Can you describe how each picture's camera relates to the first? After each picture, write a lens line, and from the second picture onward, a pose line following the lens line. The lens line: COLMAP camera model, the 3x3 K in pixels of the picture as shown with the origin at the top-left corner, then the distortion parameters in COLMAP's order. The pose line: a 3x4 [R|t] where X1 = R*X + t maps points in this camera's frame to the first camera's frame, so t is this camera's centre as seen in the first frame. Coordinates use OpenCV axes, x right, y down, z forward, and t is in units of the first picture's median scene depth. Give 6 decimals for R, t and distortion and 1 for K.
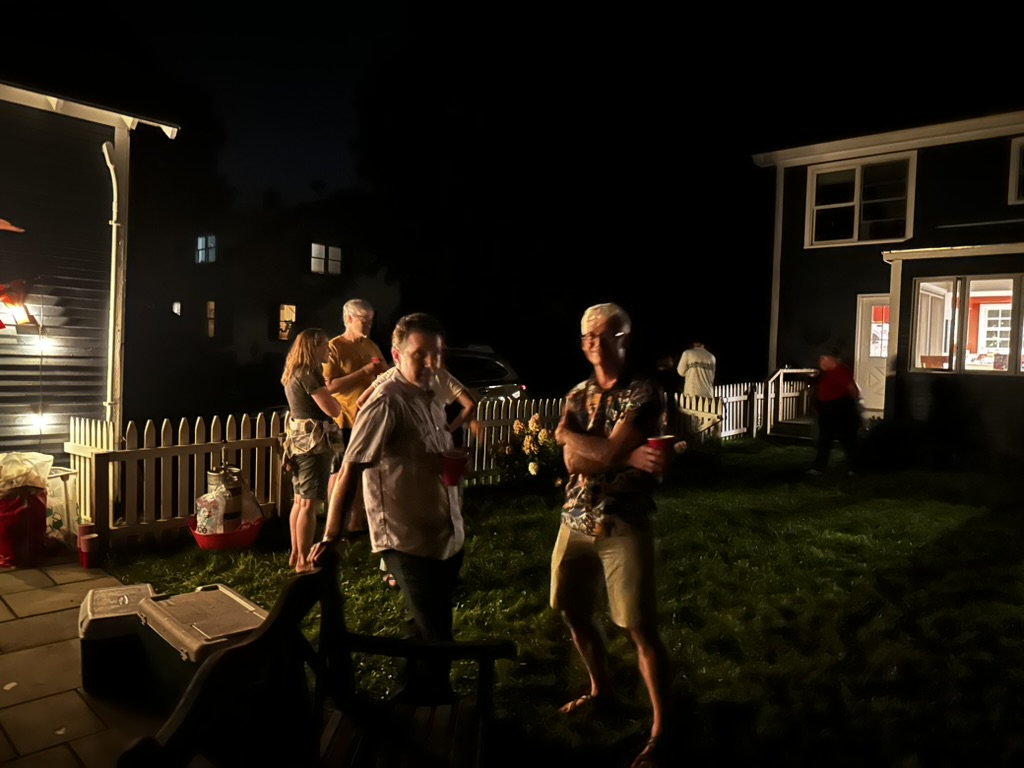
lens RADIAL K [[717.0, 0, 510.7], [0, 717.0, 381.0], [0, 0, 1]] dist [-0.002124, -0.006429]
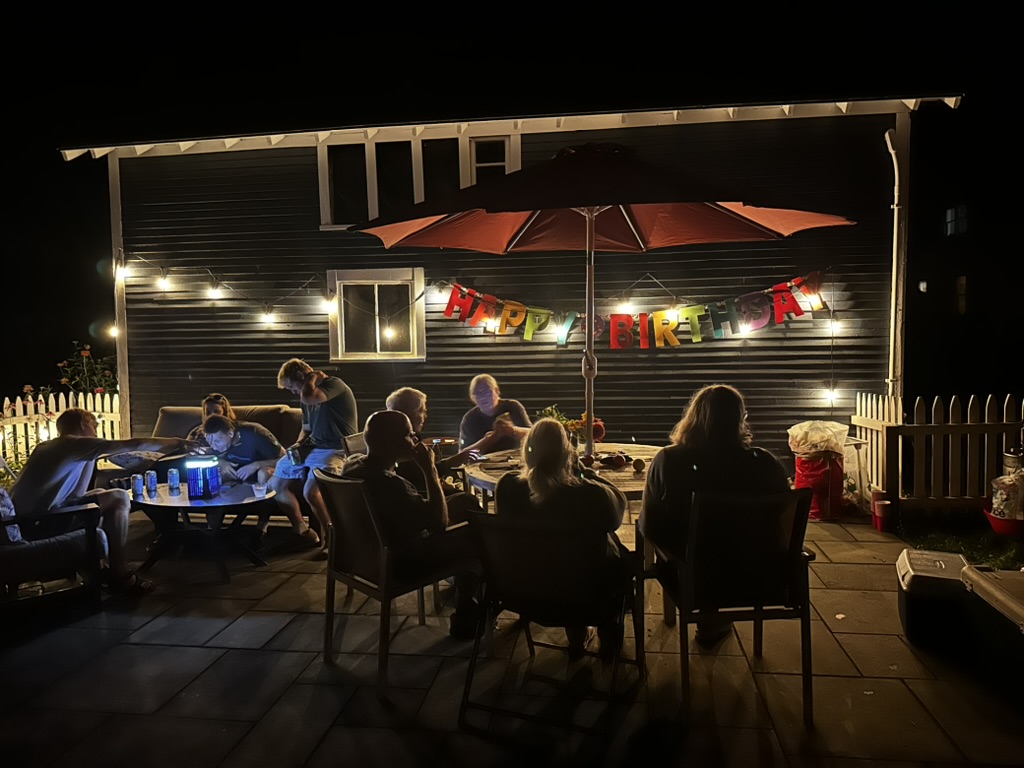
lens RADIAL K [[717.0, 0, 513.5], [0, 717.0, 382.3], [0, 0, 1]] dist [-0.002124, -0.006429]
pose [[0.586774, 0.008021, -0.809711, -0.038642], [0.011896, 0.999758, 0.018524, 0.008686], [0.809664, -0.020502, 0.586536, -0.065339]]
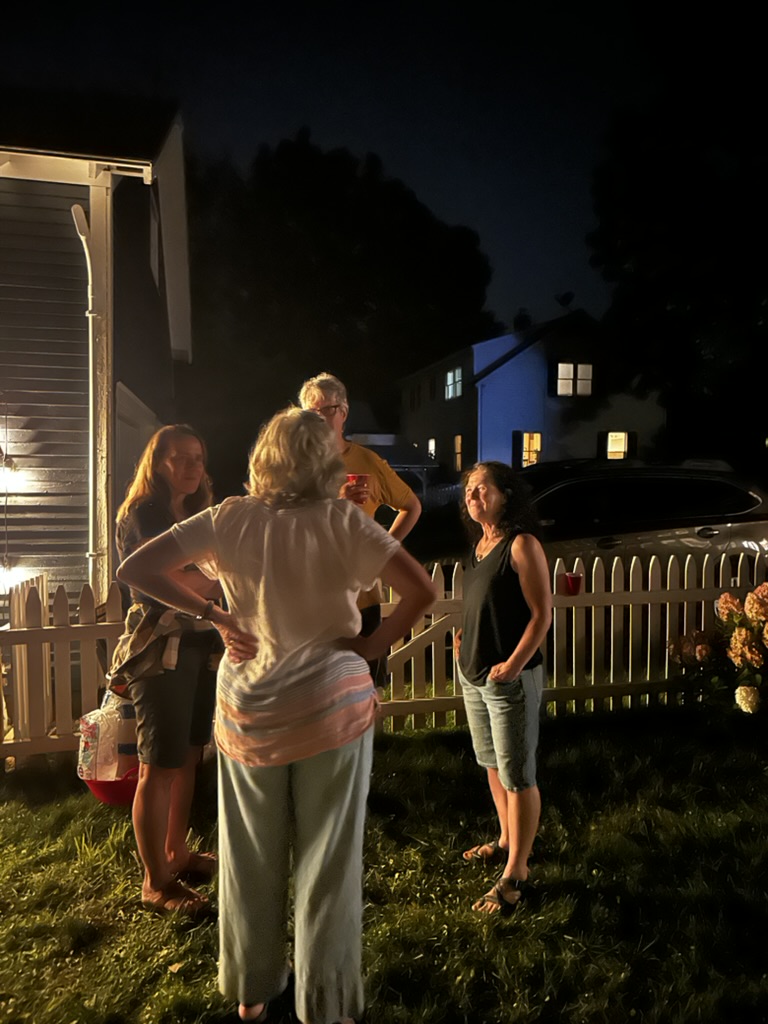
lens RADIAL K [[717.0, 0, 377.1], [0, 717.0, 512.9], [0, 0, 1]] dist [-0.002124, -0.006429]
pose [[0.834745, -0.014473, -0.550446, 0.111267], [0.012236, 0.999895, -0.007736, -0.003276], [0.550501, -0.000277, 0.834835, 0.568028]]
